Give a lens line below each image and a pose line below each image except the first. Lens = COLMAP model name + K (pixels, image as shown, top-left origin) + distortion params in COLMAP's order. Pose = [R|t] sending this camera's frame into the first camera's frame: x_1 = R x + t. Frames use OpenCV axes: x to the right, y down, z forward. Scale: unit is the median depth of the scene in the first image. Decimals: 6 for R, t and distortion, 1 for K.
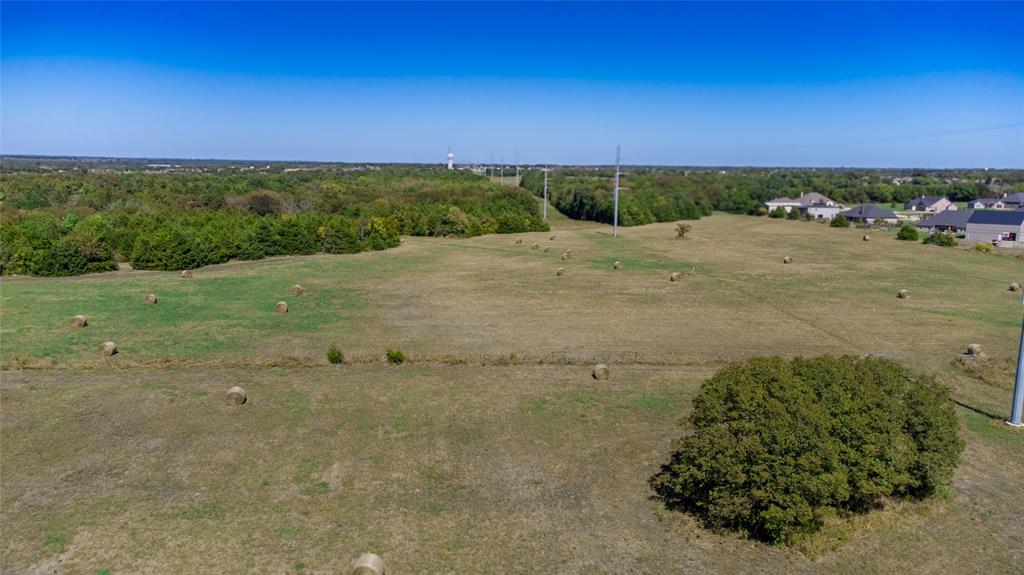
lens RADIAL K [[759.4, 0, 510.0], [0, 759.4, 283.4], [0, 0, 1]] dist [0.035974, 0.041915]
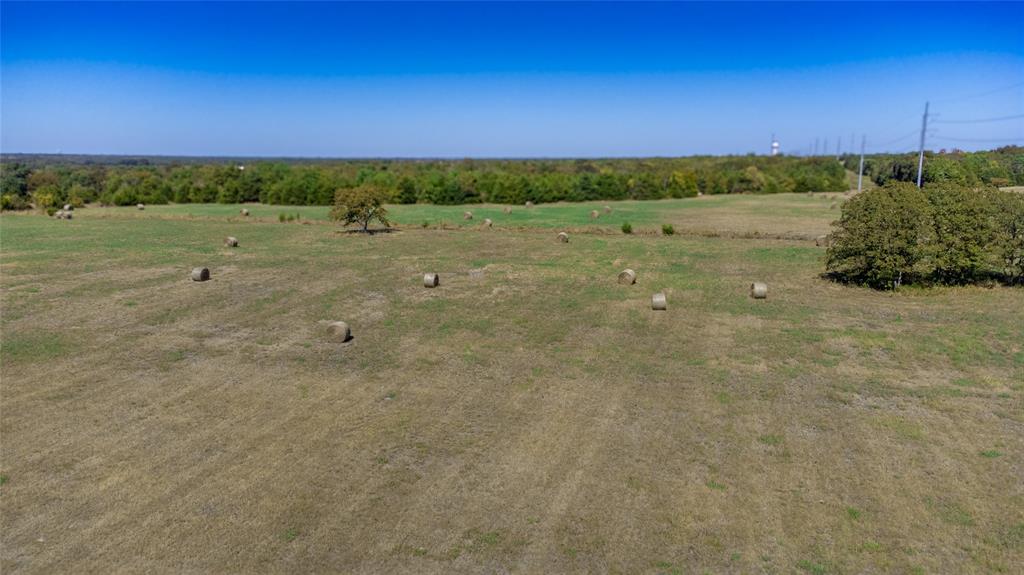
lens RADIAL K [[755.4, 0, 511.9], [0, 755.4, 291.5], [0, 0, 1]] dist [0.039121, 0.049911]
pose [[0.917238, 0.056722, -0.394280, 0.048821], [-0.049866, 0.998374, 0.027622, 0.062765], [0.395205, -0.005675, 0.918575, -0.139423]]
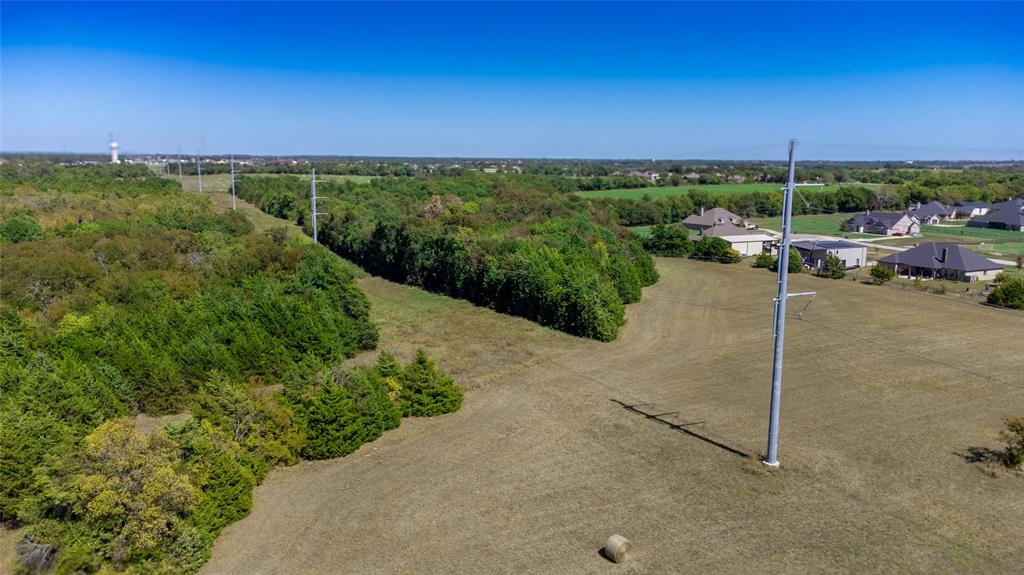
lens RADIAL K [[771.9, 0, 512.0], [0, 771.9, 287.5], [0, 0, 1]] dist [0.029177, 0.046555]
pose [[0.926464, -0.067820, 0.370223, -0.045501], [0.062289, 0.997696, 0.026890, -0.127994], [-0.371194, -0.001852, 0.928553, 0.708717]]
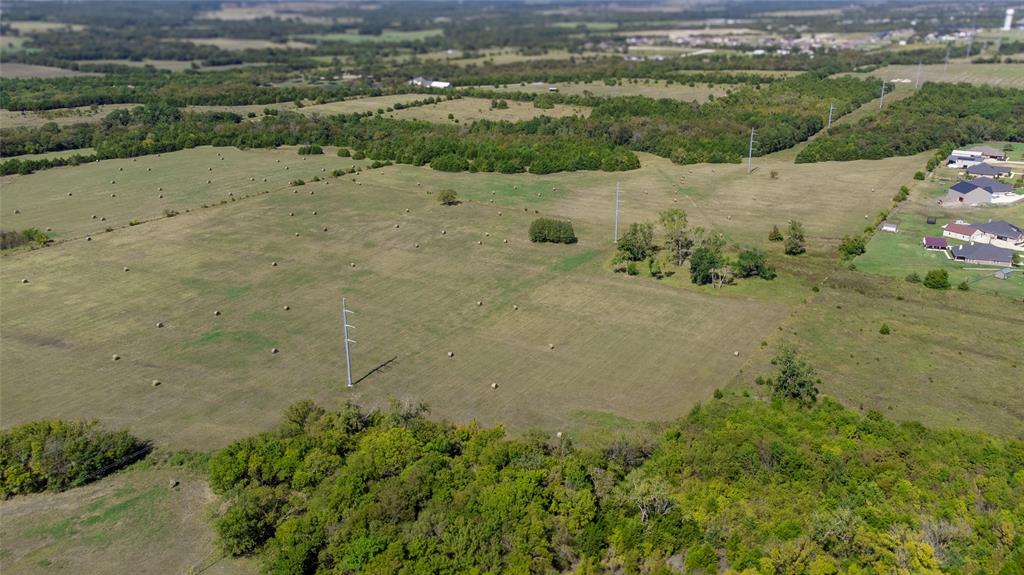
lens RADIAL K [[814.8, 0, 543.6], [0, 814.8, 285.2], [0, 0, 1]] dist [-0.001234, 0.105278]
pose [[0.787944, 0.198562, -0.582853, 0.931633], [-0.085140, 0.972620, 0.216246, -0.175320], [0.609832, -0.120765, 0.783276, -0.939606]]
